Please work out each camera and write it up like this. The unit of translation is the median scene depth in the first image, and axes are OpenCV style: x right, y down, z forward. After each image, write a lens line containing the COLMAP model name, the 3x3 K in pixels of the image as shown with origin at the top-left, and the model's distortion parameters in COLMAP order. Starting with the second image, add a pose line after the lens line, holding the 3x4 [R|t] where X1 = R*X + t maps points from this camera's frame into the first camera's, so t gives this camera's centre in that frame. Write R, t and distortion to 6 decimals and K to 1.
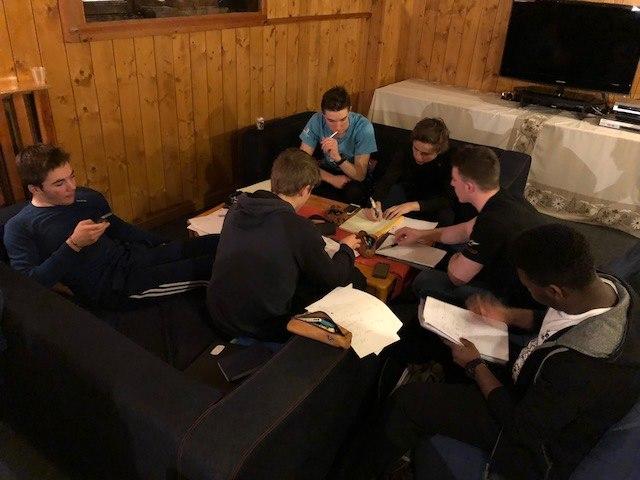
lens RADIAL K [[527.4, 0, 321.4], [0, 527.4, 242.2], [0, 0, 1]] dist [0.018657, 0.011897]
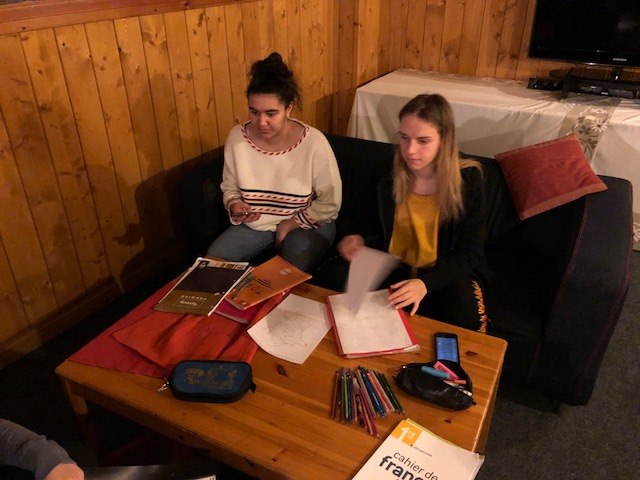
lens RADIAL K [[527.4, 0, 319.4], [0, 527.4, 237.8], [0, 0, 1]] dist [0.018657, 0.011897]
pose [[0.993696, -0.097311, 0.055676, -0.009490], [0.096549, 0.995196, 0.016225, -0.118079], [-0.056988, -0.010747, 0.998317, 0.318017]]
